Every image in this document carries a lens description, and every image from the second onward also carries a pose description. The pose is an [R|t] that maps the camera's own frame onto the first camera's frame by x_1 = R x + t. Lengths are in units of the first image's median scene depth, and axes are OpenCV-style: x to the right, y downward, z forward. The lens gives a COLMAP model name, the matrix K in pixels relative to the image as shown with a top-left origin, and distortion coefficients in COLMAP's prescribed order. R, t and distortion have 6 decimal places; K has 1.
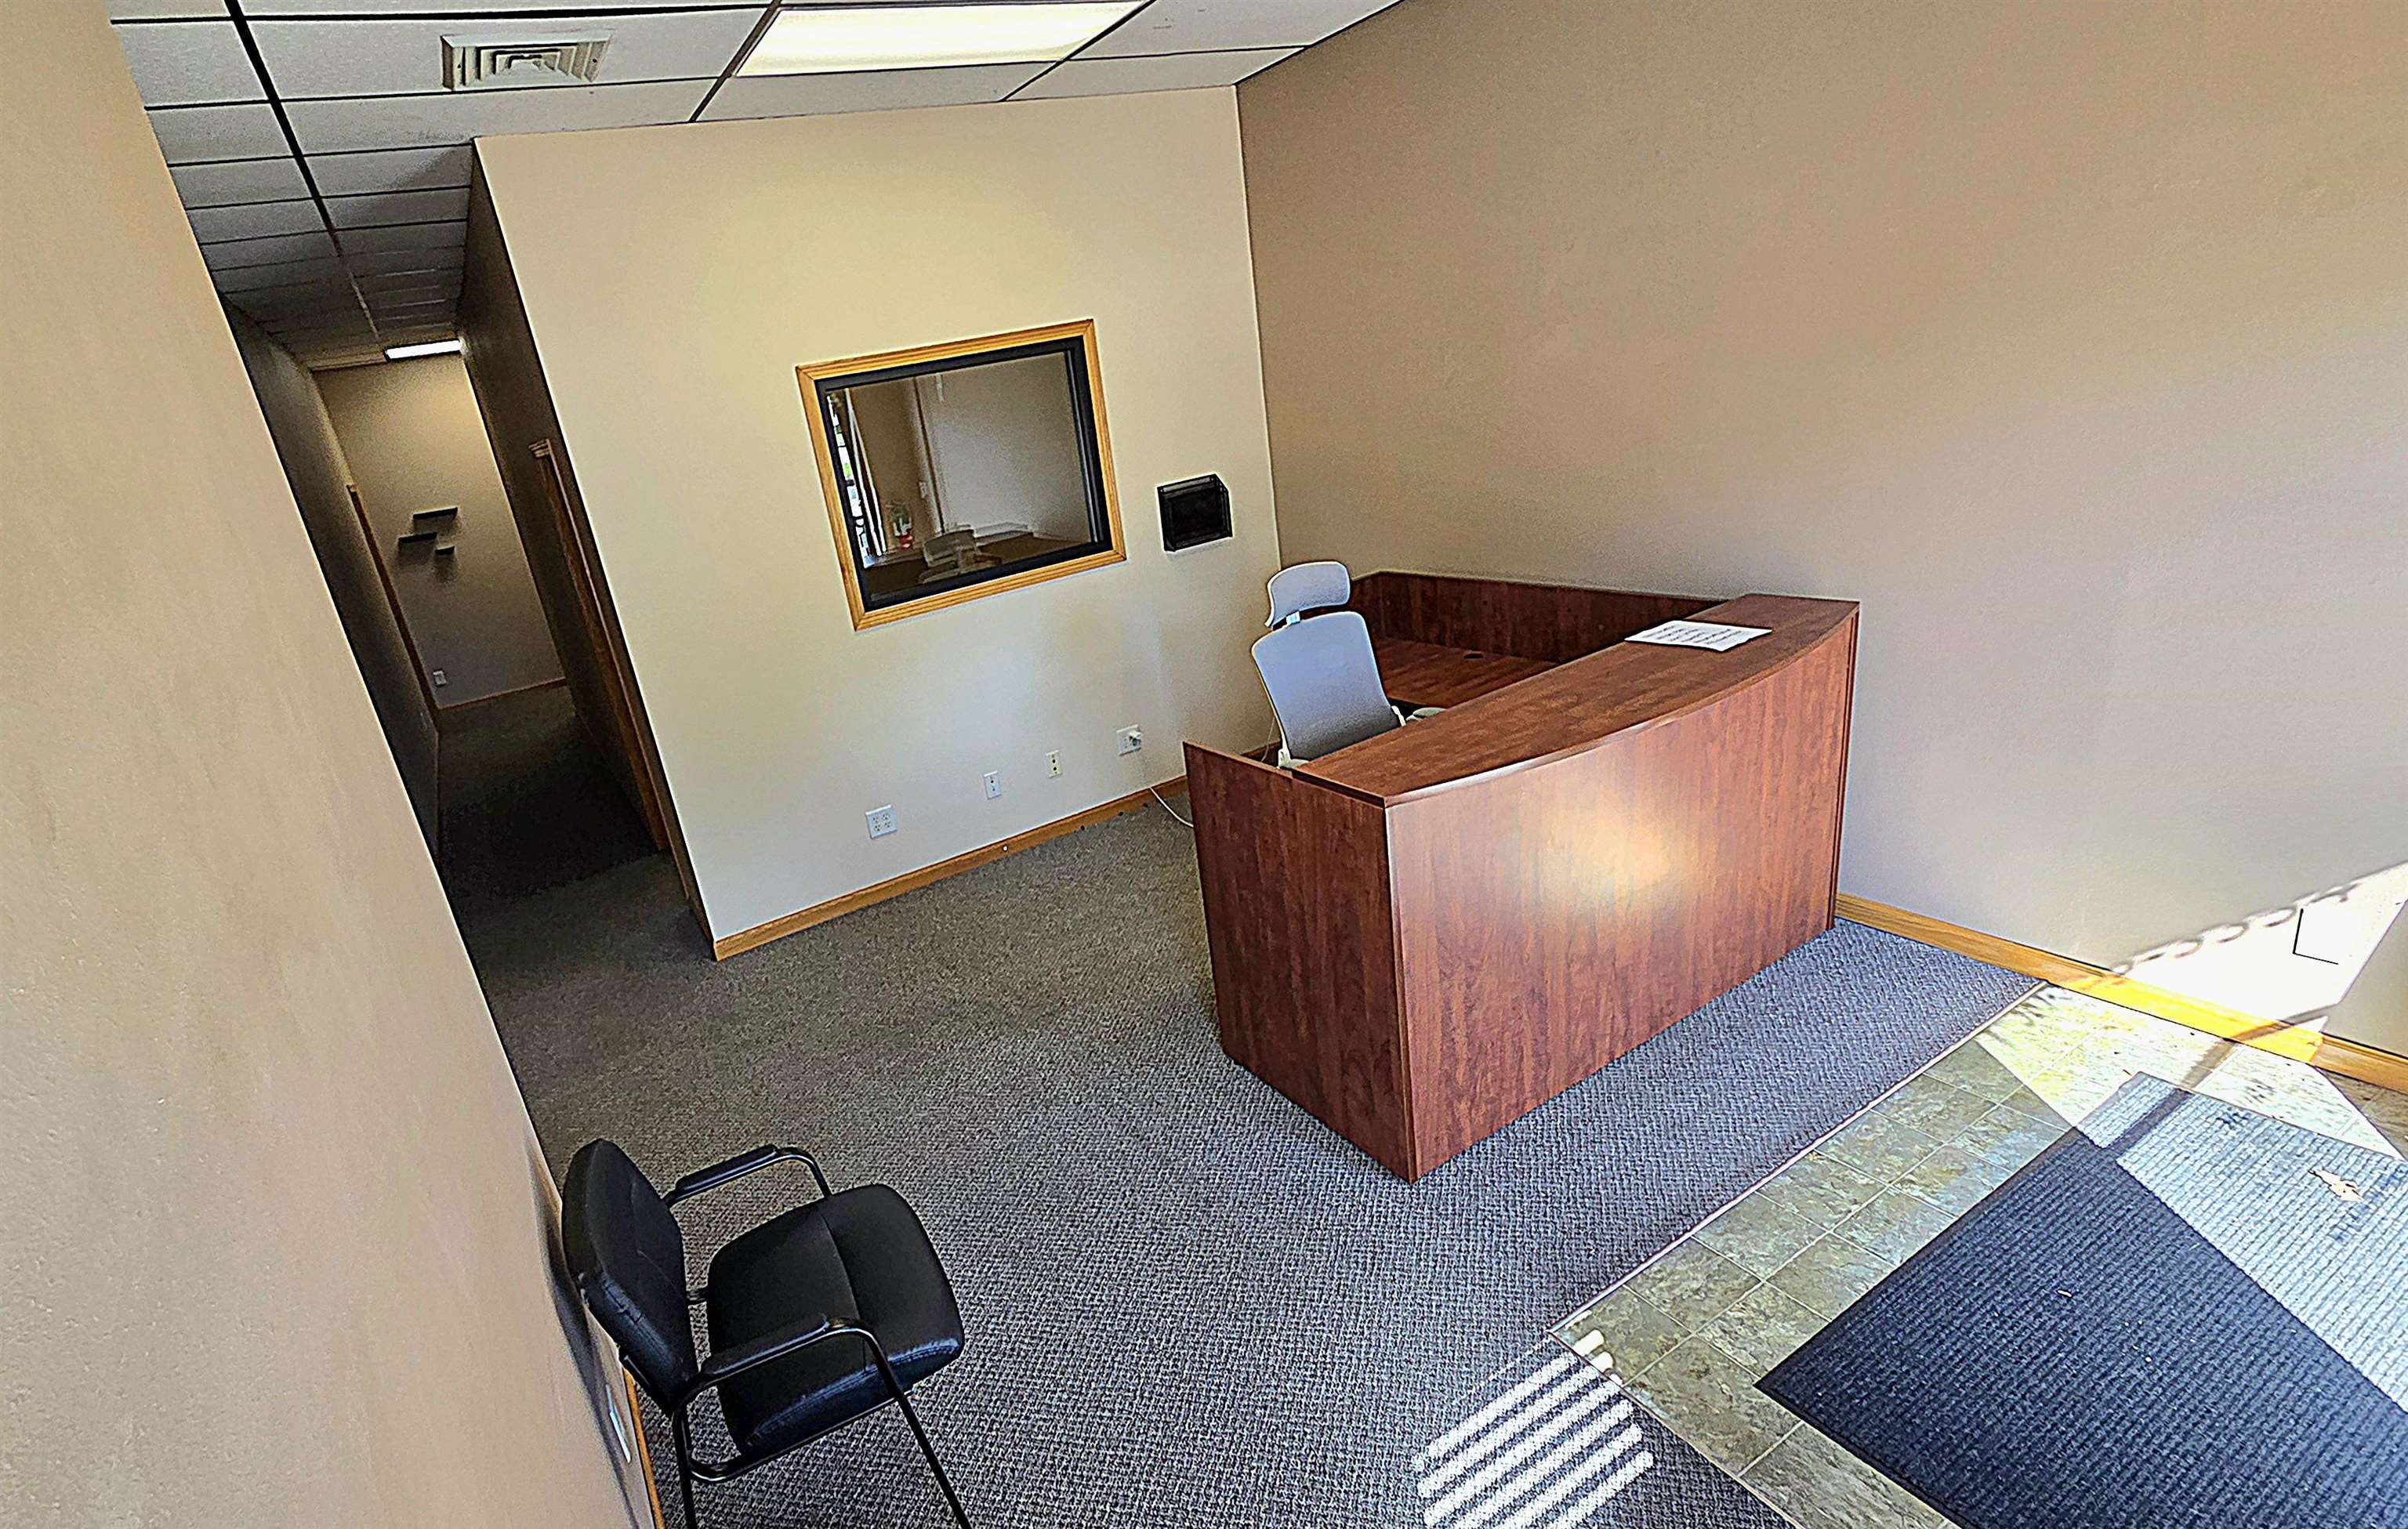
lens RADIAL K [[1061.7, 0, 1203.1], [0, 1061.7, 770.3], [0, 0, 1]] dist [0.000382, -0.000136]
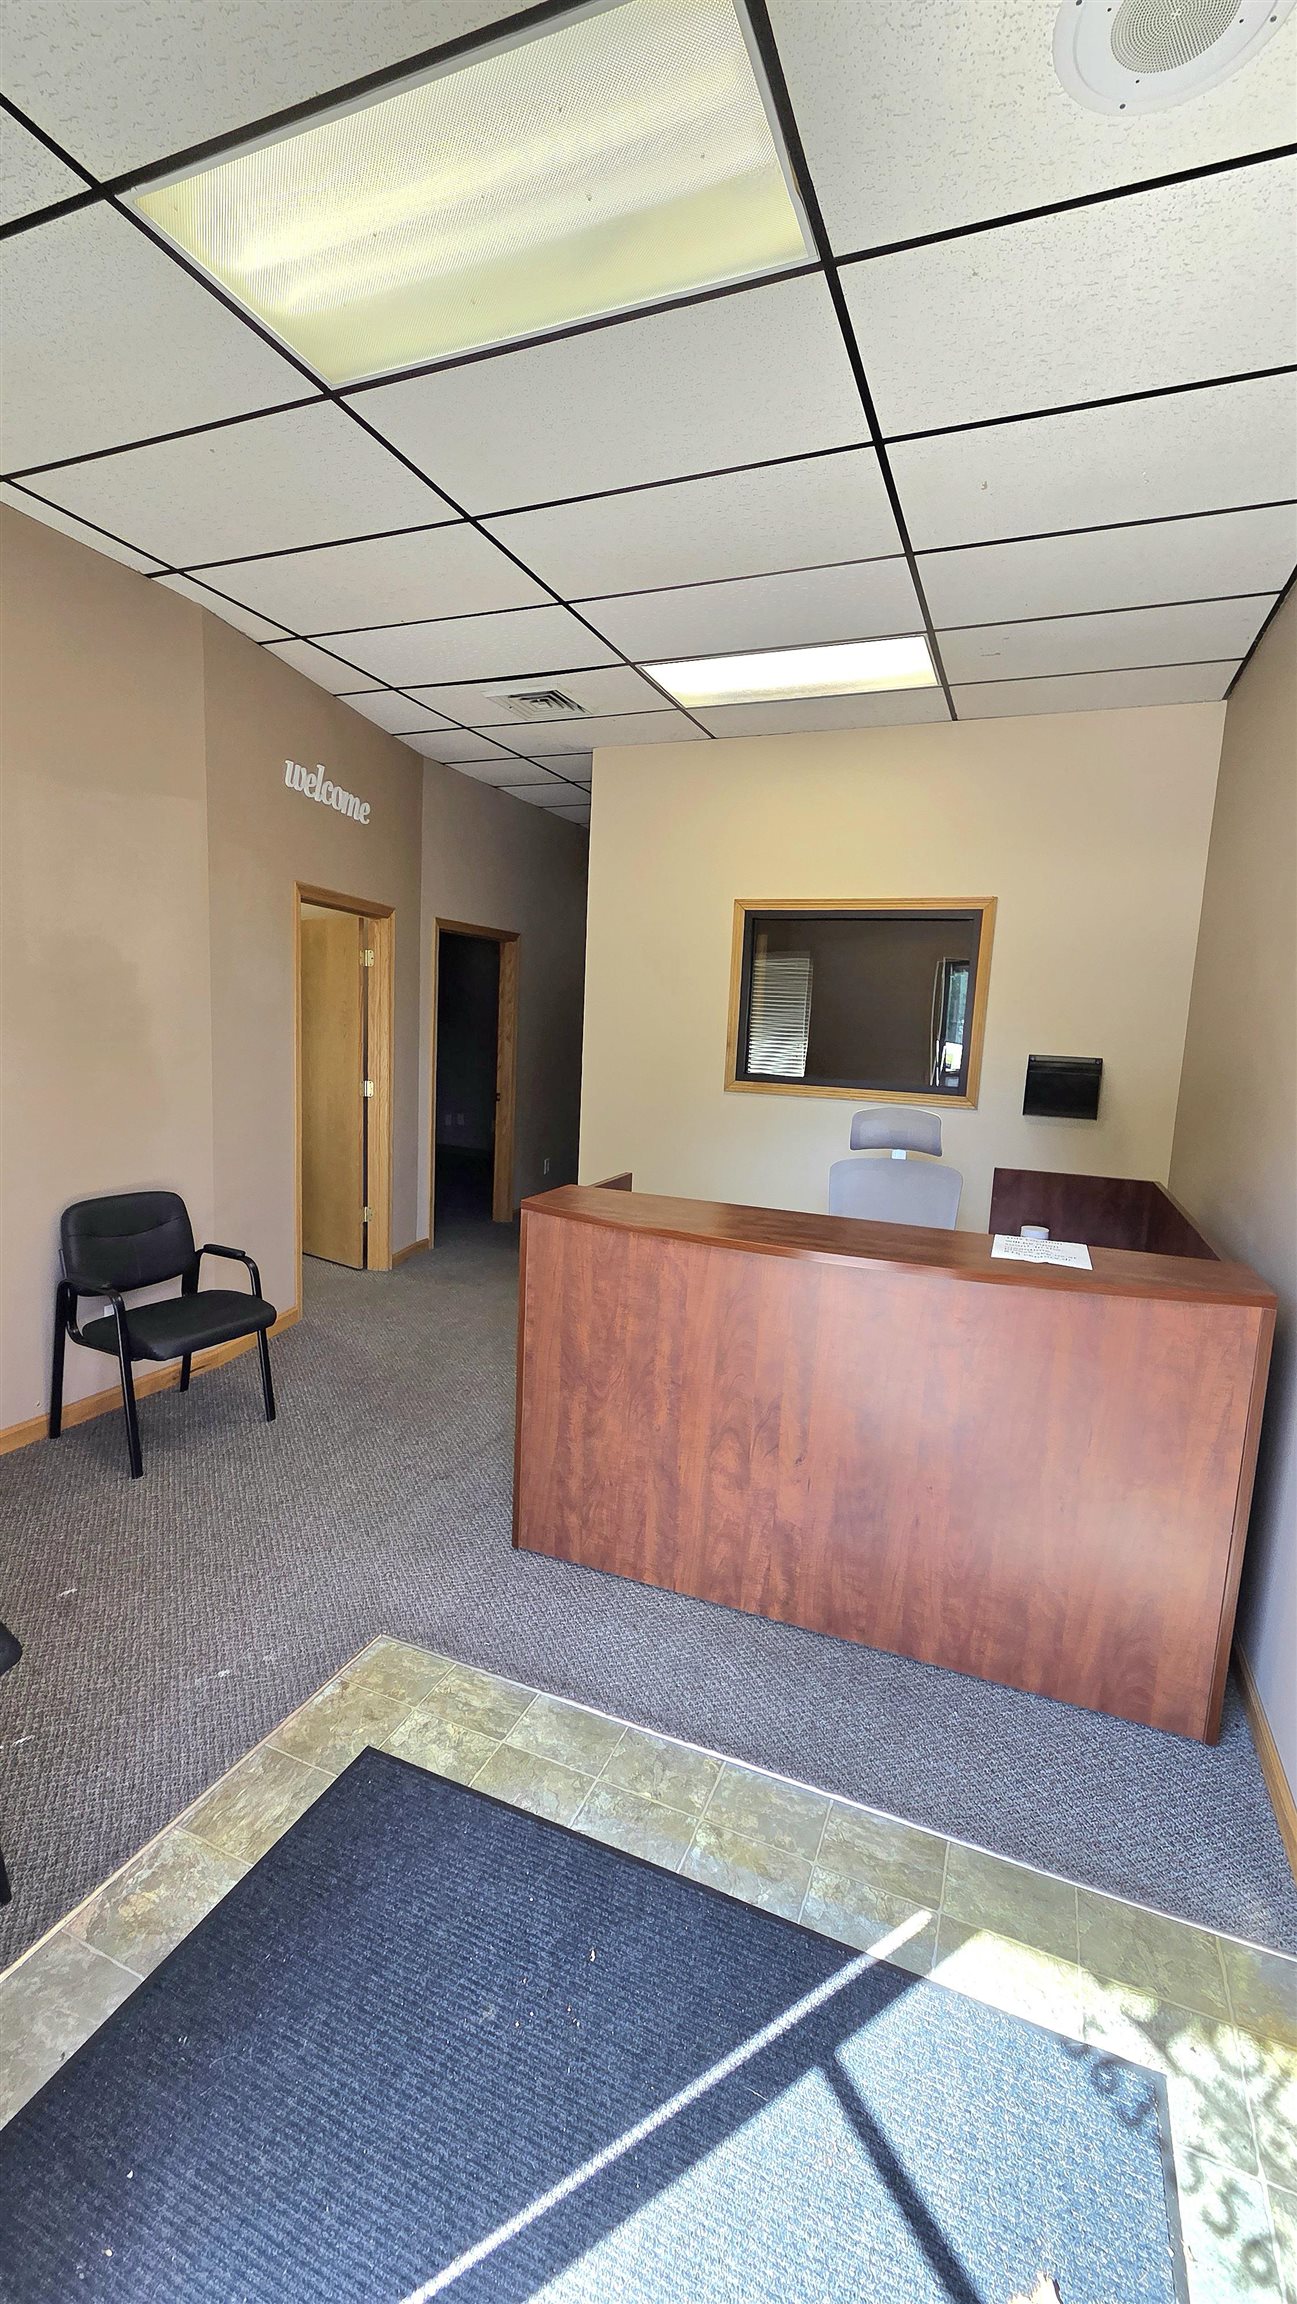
lens RADIAL K [[946.7, 0, 659.2], [0, 946.7, 1161.2], [0, 0, 1]] dist [0.001190, -0.001985]
pose [[0.618218, 0.305263, -0.724307, 0.919011], [-0.409017, 0.911848, 0.035194, -0.105982], [0.671201, 0.274496, 0.688579, 0.257974]]
